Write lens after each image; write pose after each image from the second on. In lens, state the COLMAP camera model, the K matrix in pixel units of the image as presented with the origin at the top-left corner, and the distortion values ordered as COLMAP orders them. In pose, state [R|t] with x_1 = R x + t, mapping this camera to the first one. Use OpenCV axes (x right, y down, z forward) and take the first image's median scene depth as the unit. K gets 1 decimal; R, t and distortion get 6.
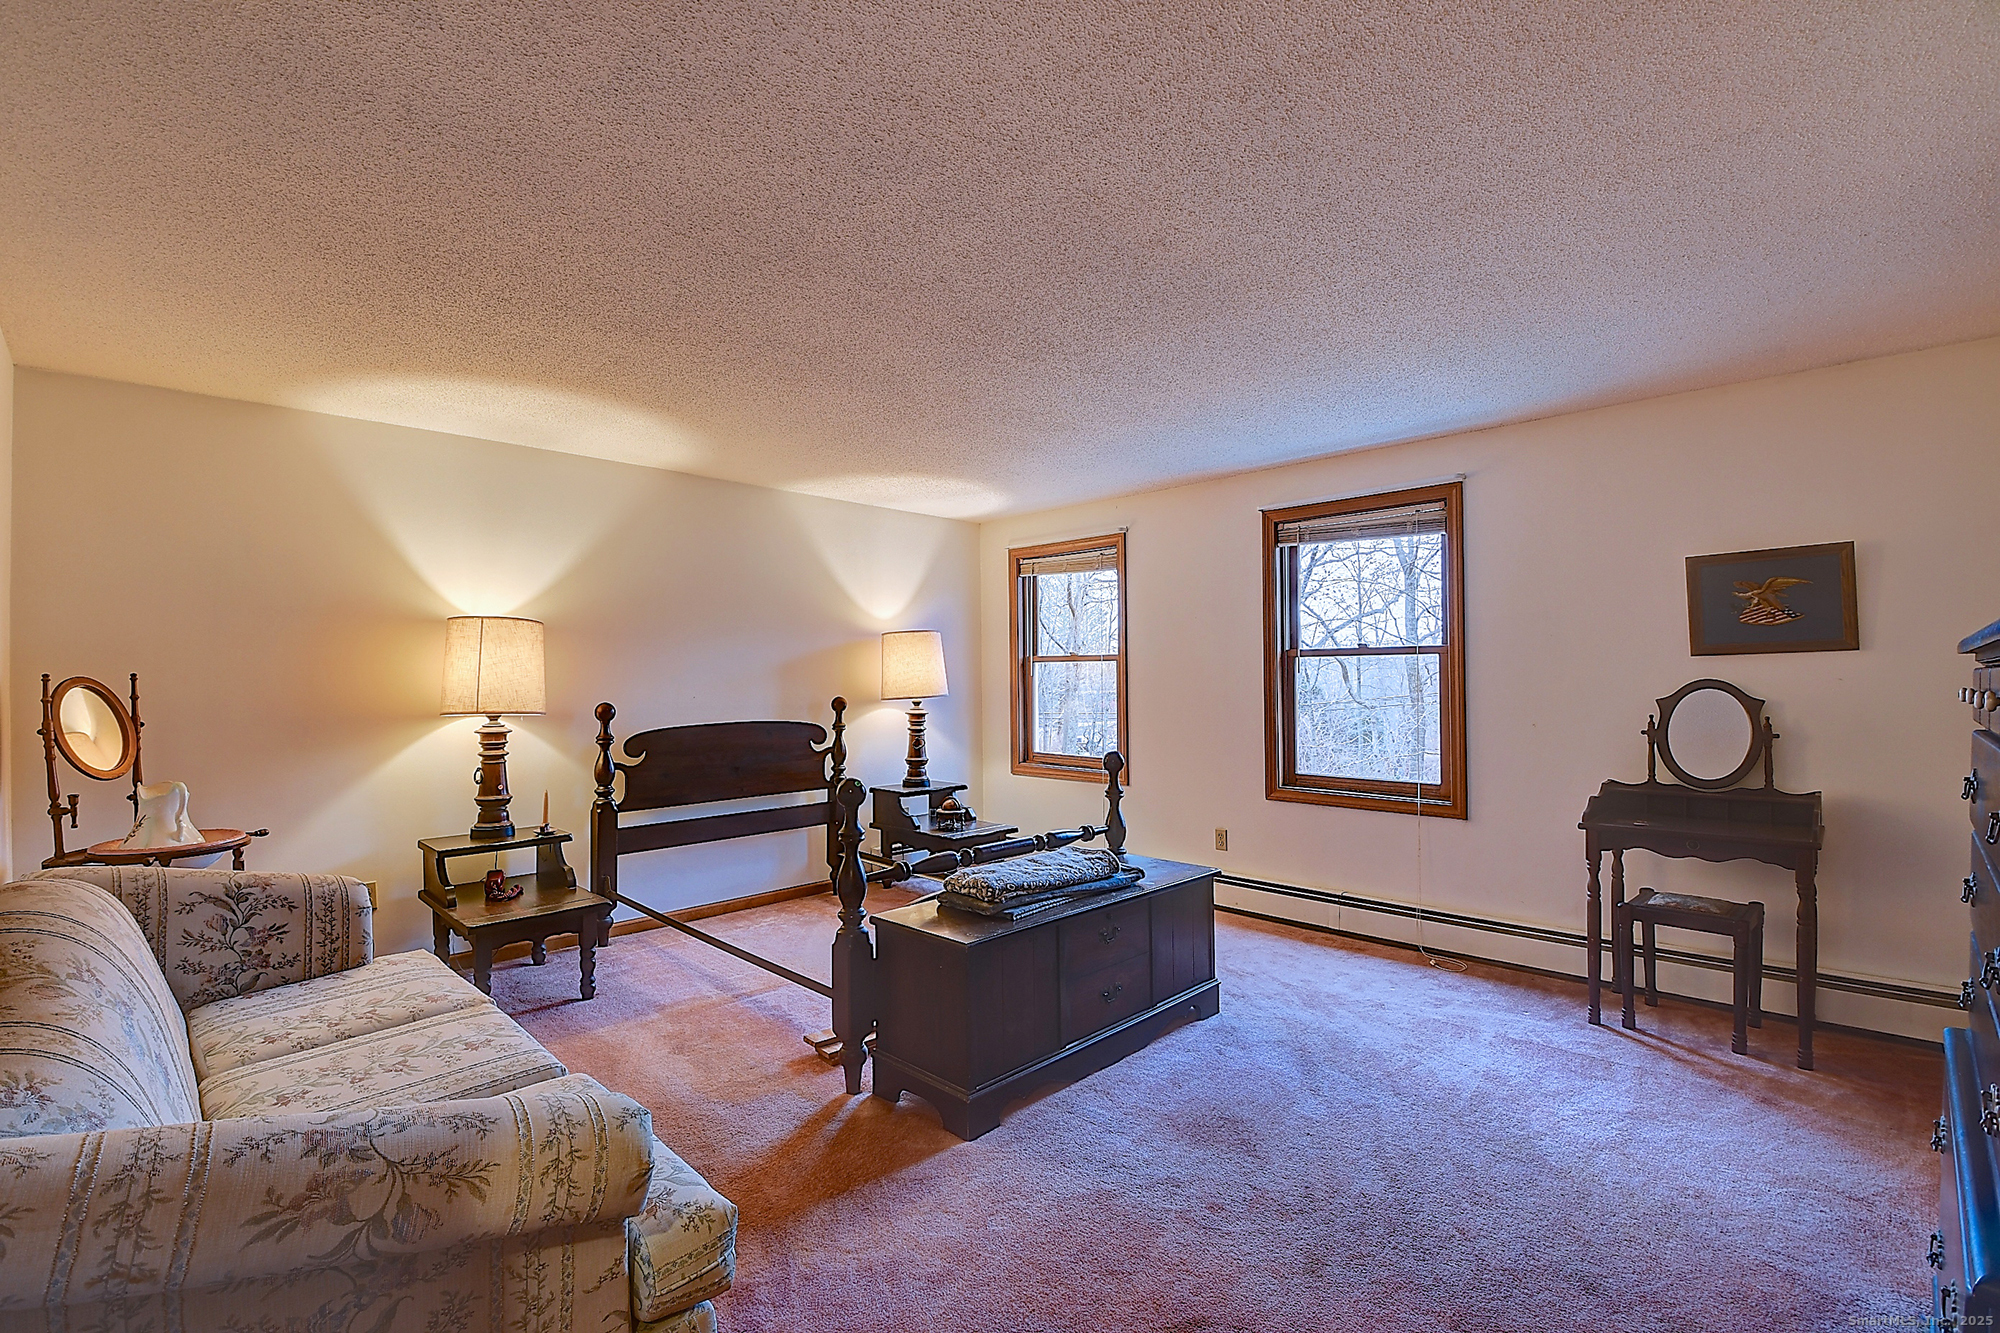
lens RADIAL K [[890.3, 0, 965.0], [0, 890.3, 678.6], [0, 0, 1]] dist [0.008218, -0.011040]
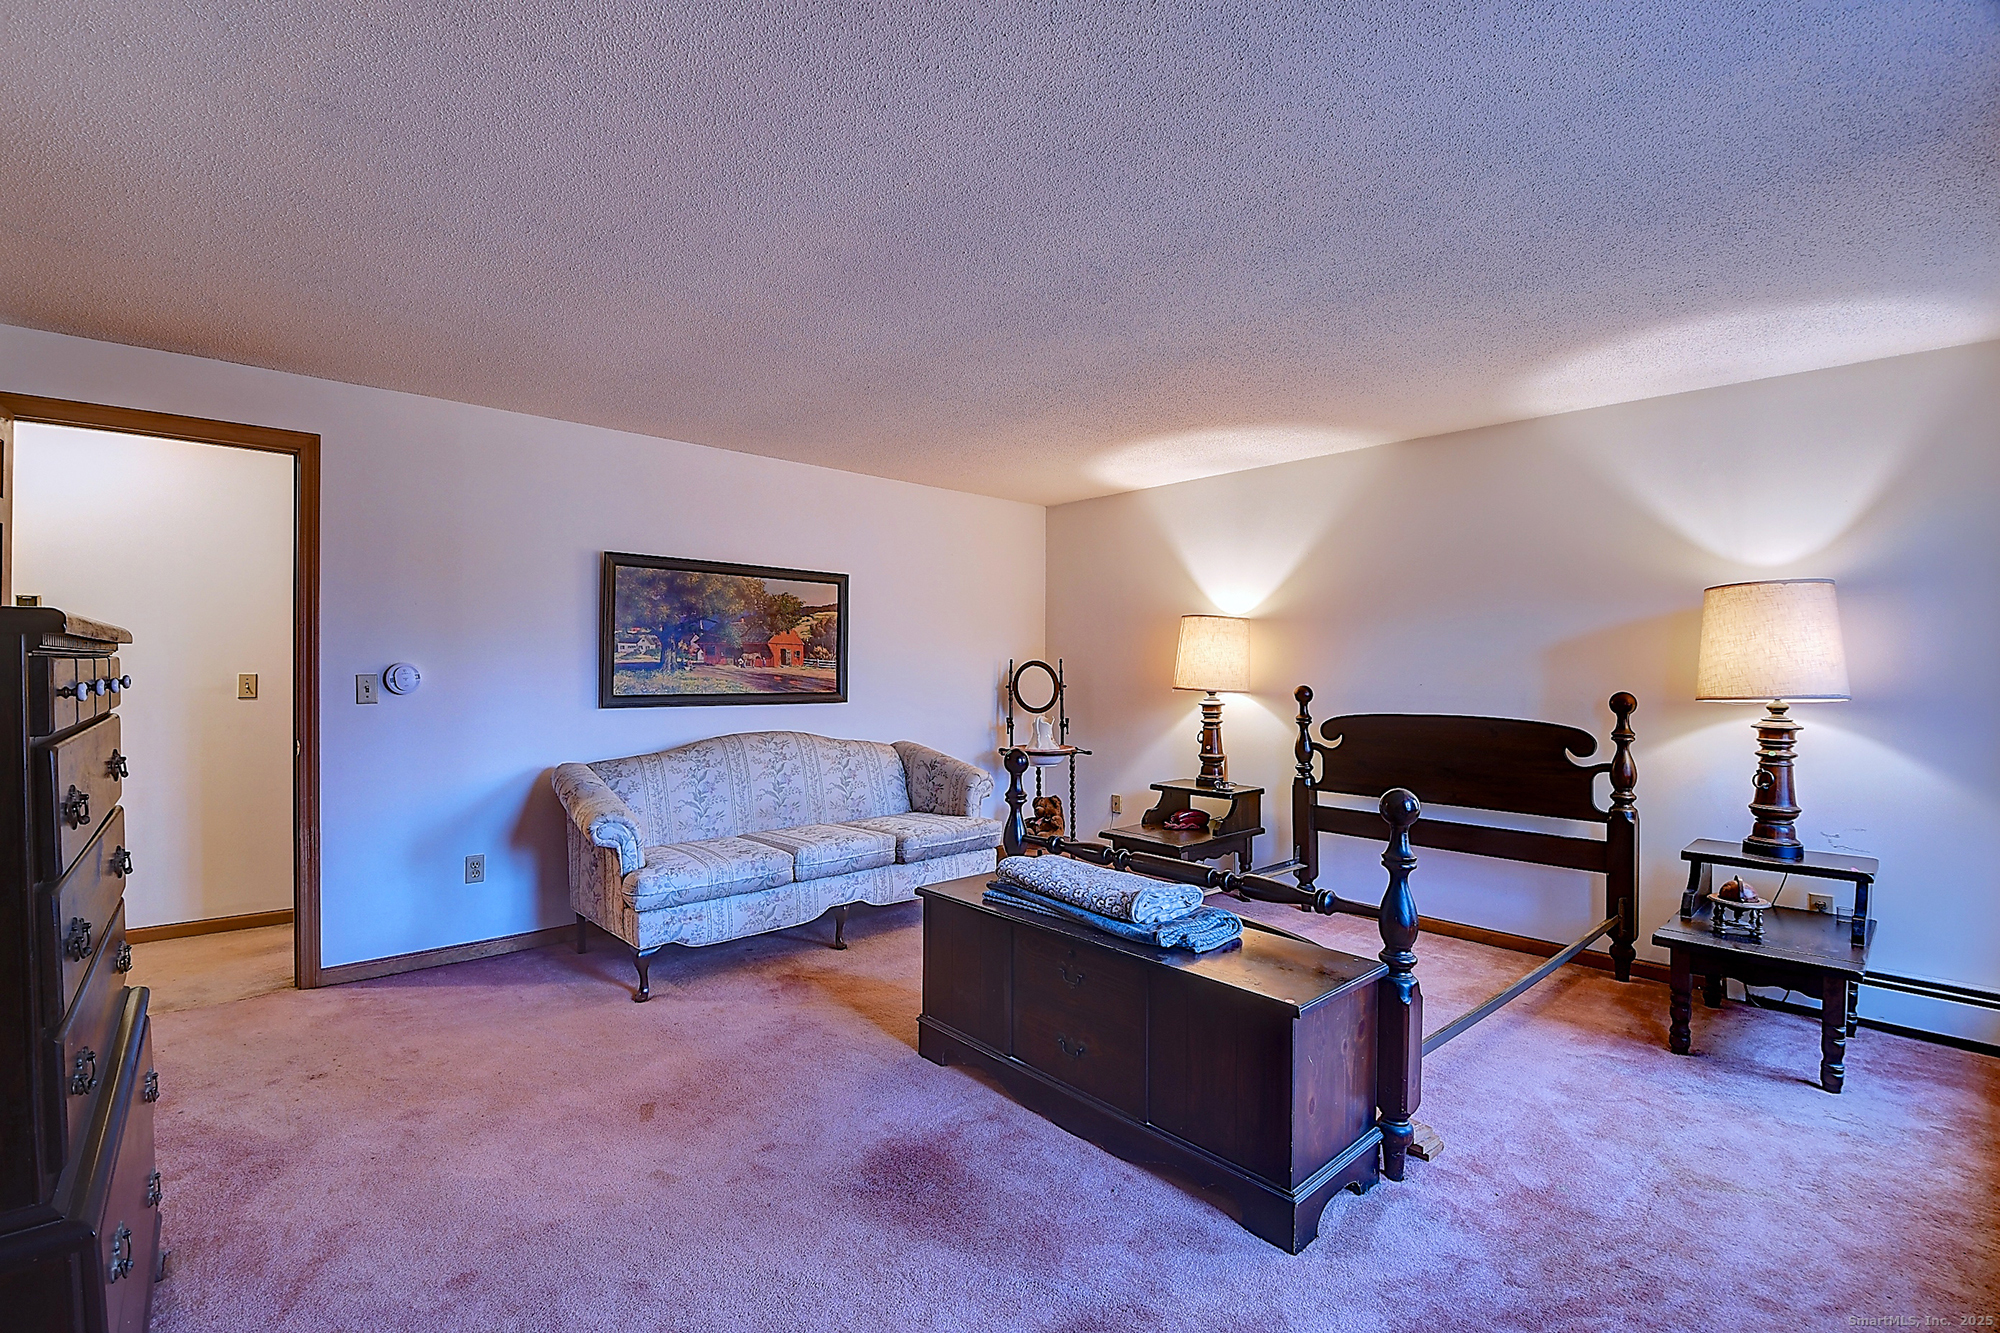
lens RADIAL K [[890.3, 0, 994.3], [0, 890.3, 659.3], [0, 0, 1]] dist [0.008218, -0.011040]
pose [[-0.028884, 0.003135, -0.999578, 0.670338], [-0.004616, 0.999984, 0.003270, -0.006449], [0.999572, 0.004708, -0.028869, 0.642265]]
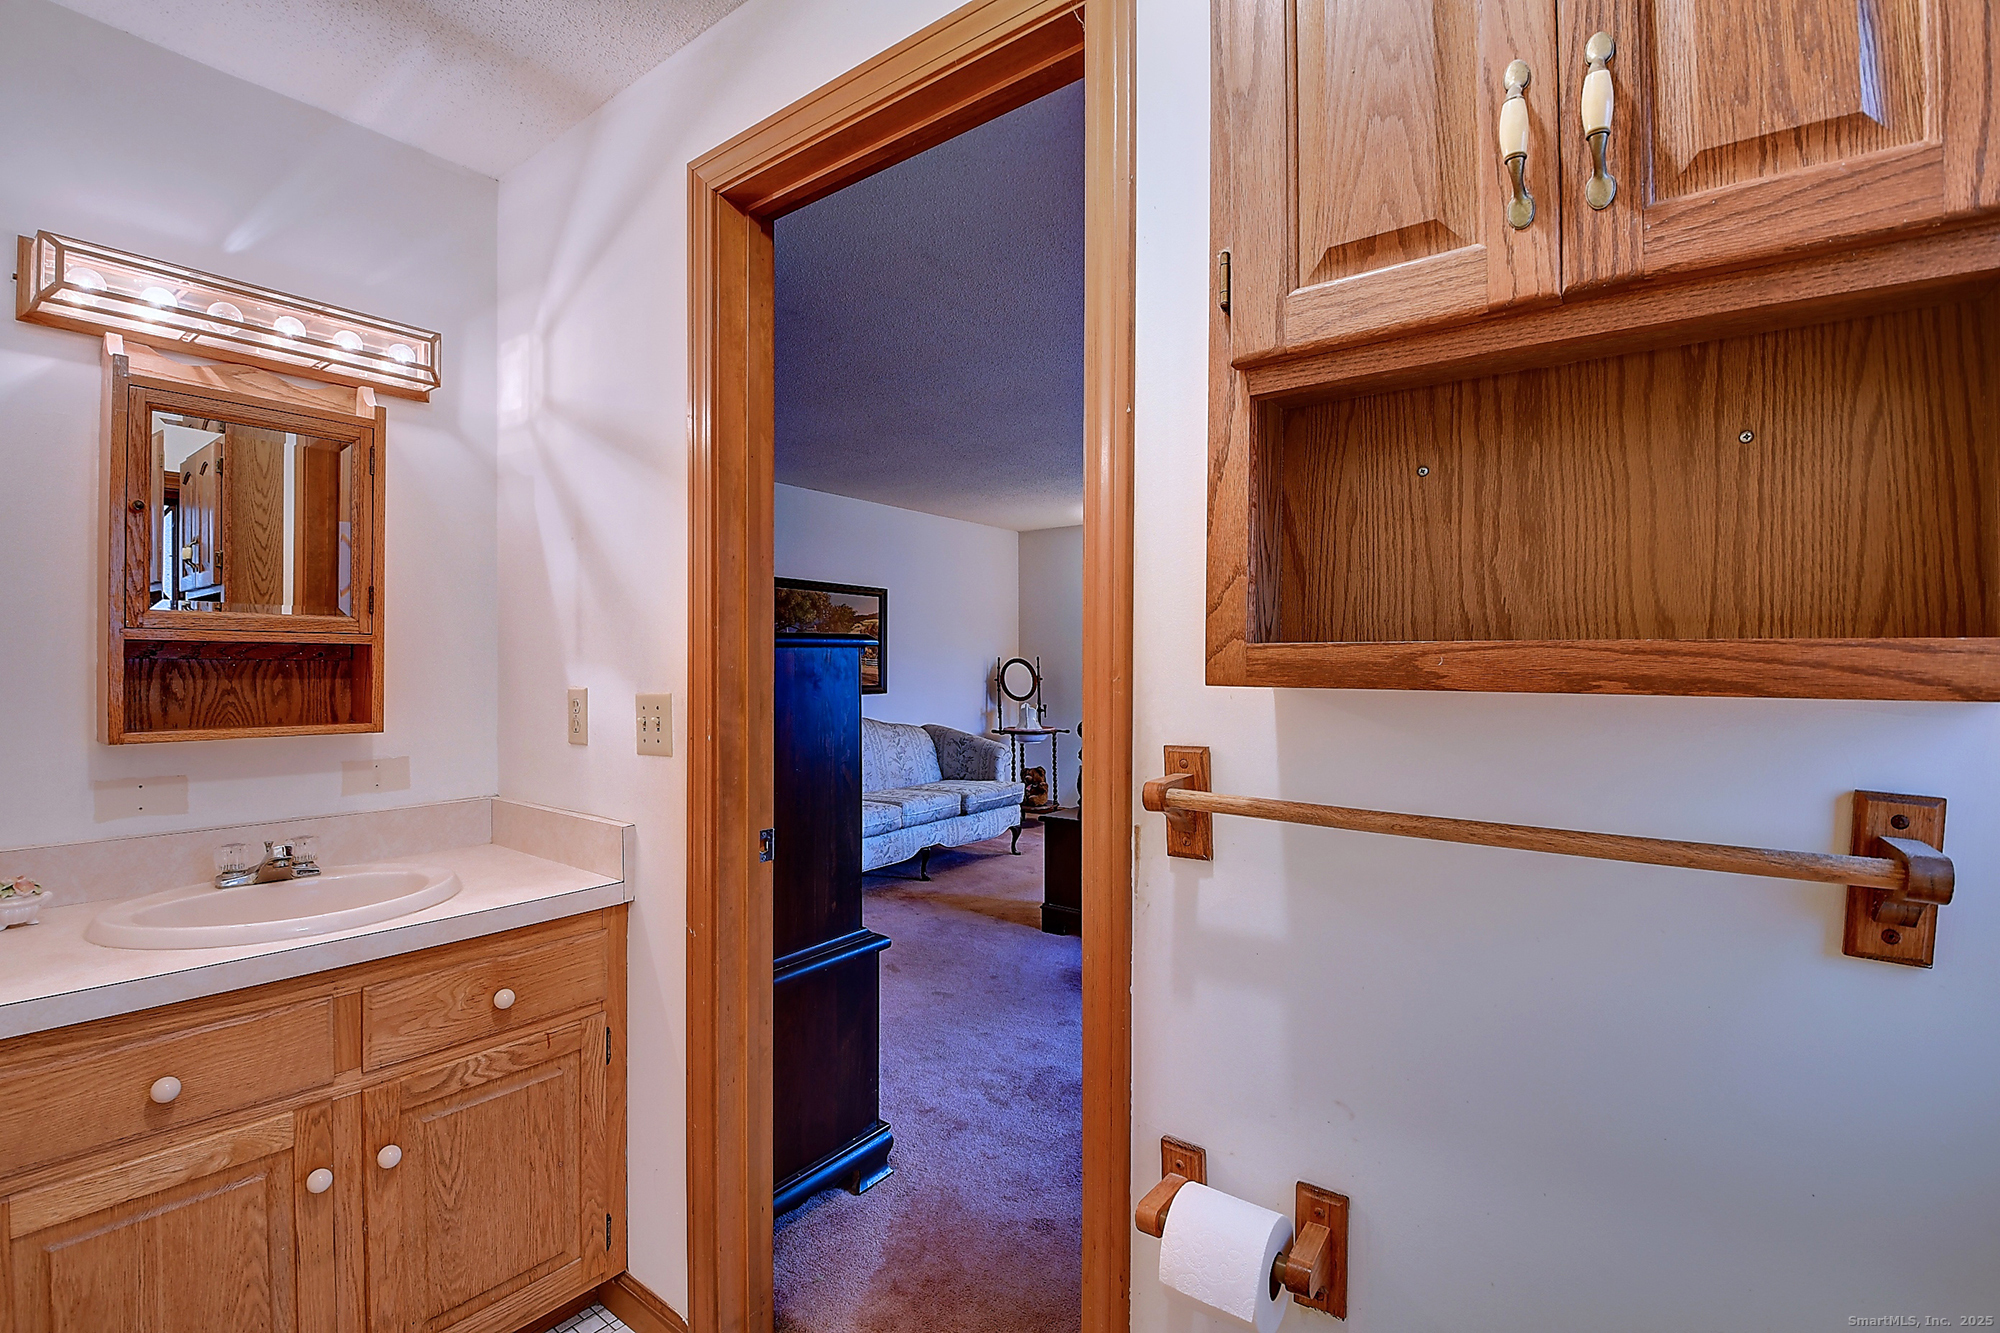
lens RADIAL K [[890.3, 0, 996.4], [0, 890.3, 663.0], [0, 0, 1]] dist [0.008218, -0.011040]
pose [[0.162252, 0.010289, -0.986696, 0.948009], [-0.001099, 0.999947, 0.010246, -0.008734], [0.986749, -0.000578, 0.162255, 0.360426]]
